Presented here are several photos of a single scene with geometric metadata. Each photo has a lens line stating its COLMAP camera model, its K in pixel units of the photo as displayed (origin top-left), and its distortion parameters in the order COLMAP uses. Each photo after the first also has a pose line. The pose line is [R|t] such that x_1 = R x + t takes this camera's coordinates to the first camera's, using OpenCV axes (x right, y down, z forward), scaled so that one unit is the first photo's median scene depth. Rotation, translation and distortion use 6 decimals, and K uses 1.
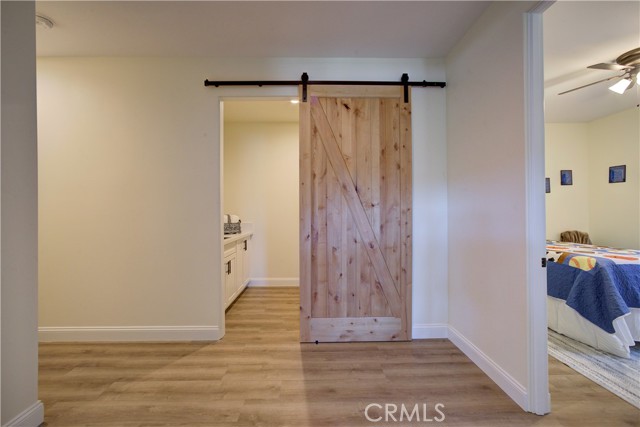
lens RADIAL K [[250.1, 0, 315.9], [0, 250.1, 210.9], [0, 0, 1]] dist [0.000048, 0.000415]
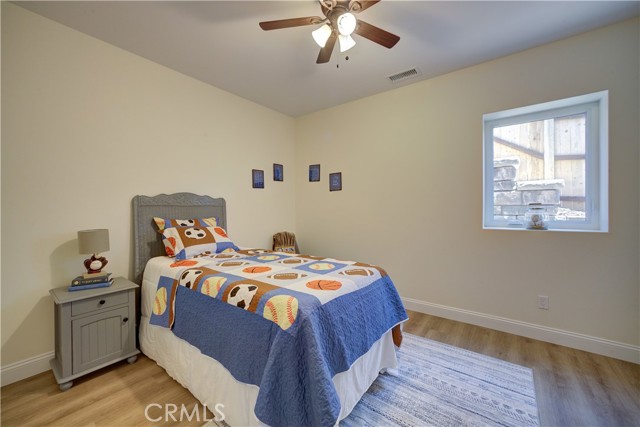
lens RADIAL K [[250.1, 0, 317.9], [0, 250.1, 209.1], [0, 0, 1]] dist [0.000048, 0.000415]
pose [[0.615493, 0.001310, 0.788141, 0.680964], [-0.000910, 0.999999, -0.000951, -0.003936], [-0.788142, -0.000132, 0.615494, 0.600029]]
